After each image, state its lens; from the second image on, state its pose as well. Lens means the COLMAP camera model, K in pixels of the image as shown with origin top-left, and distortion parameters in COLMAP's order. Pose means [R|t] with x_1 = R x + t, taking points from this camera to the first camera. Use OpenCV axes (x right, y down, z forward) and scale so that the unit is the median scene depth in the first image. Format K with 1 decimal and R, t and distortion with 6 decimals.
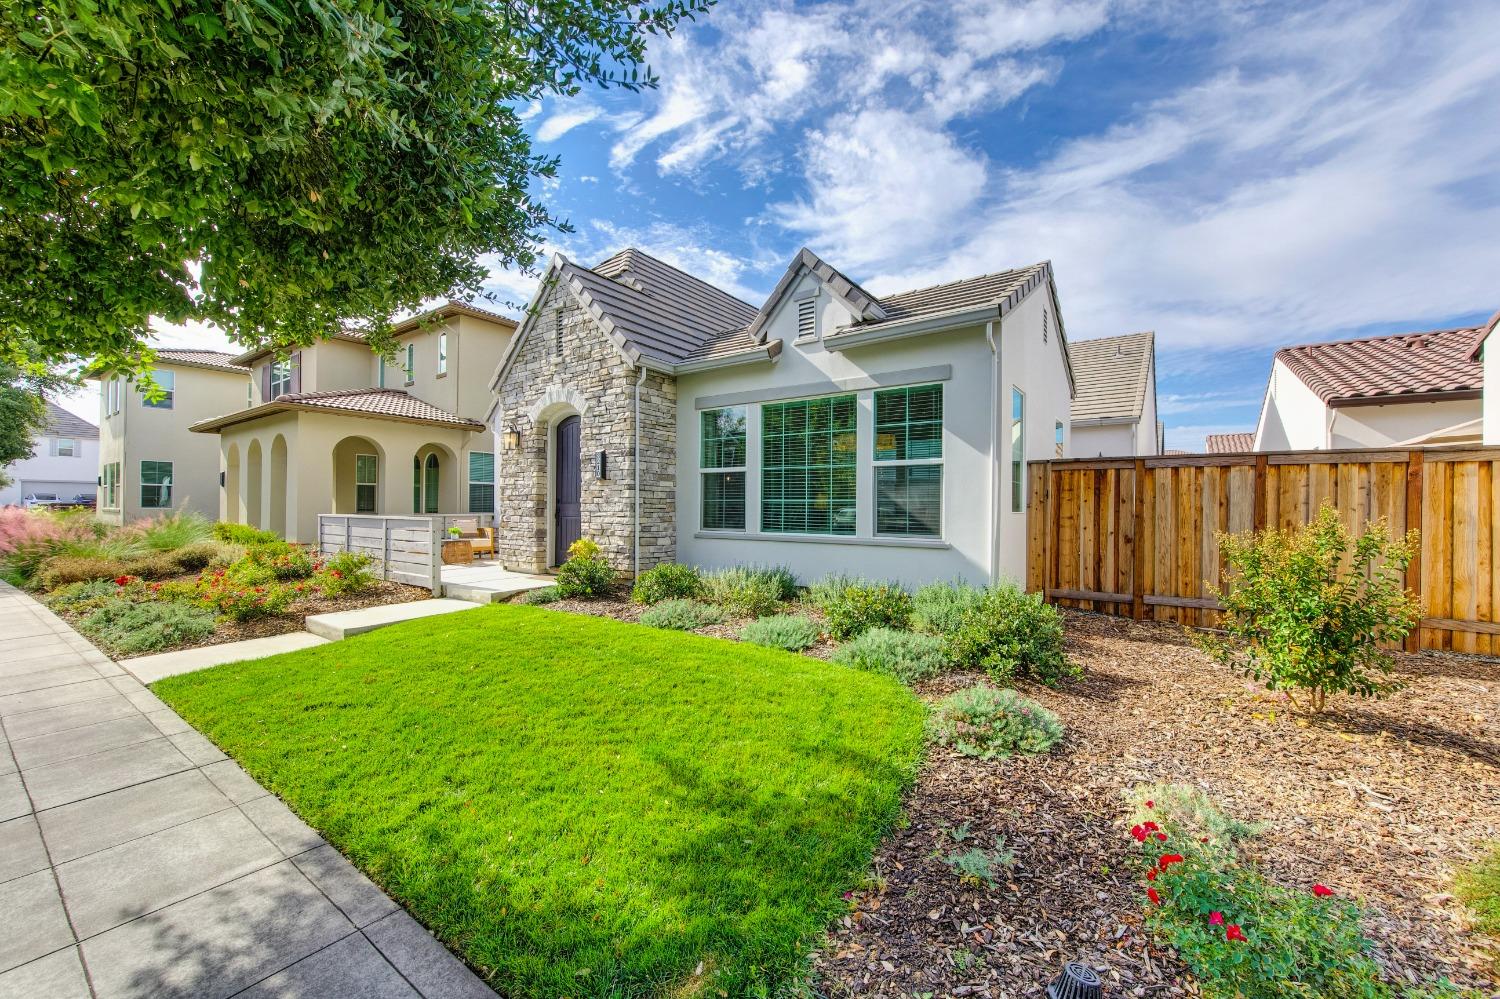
lens RADIAL K [[594.8, 0, 752.6], [0, 594.8, 501.4], [0, 0, 1]] dist [0.000244, -0.000411]
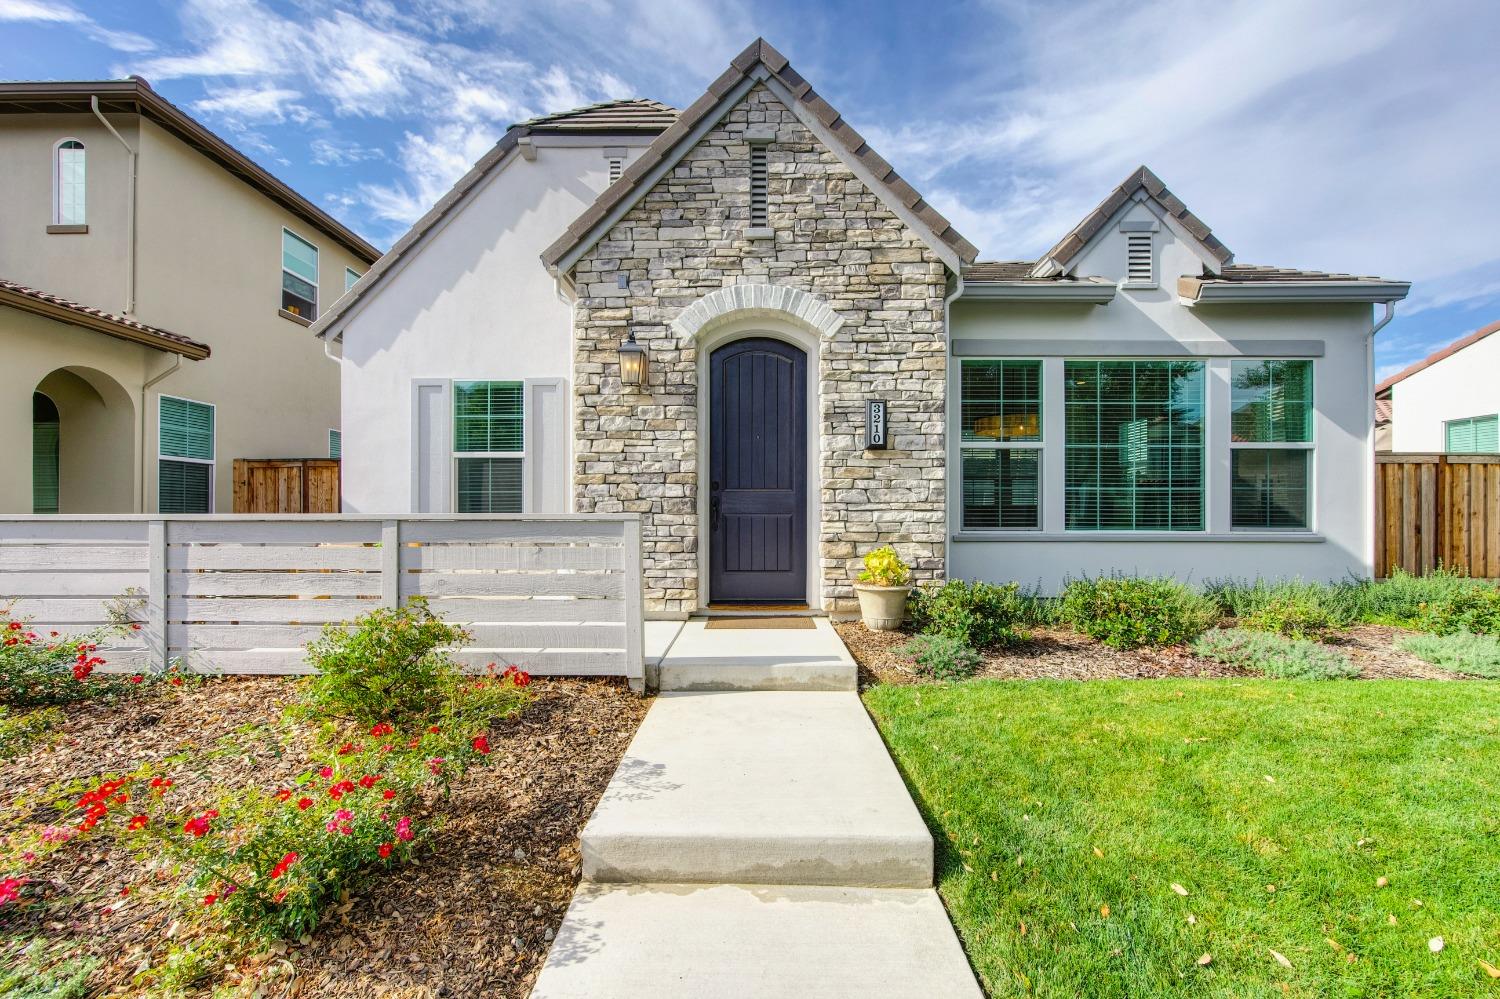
lens RADIAL K [[594.8, 0, 751.4], [0, 594.8, 511.5], [0, 0, 1]] dist [0.000244, -0.000411]
pose [[0.817337, -0.002420, 0.576155, -0.711389], [-0.001892, 0.999975, 0.006884, 0.022451], [-0.576156, -0.006717, 0.817312, 0.591417]]
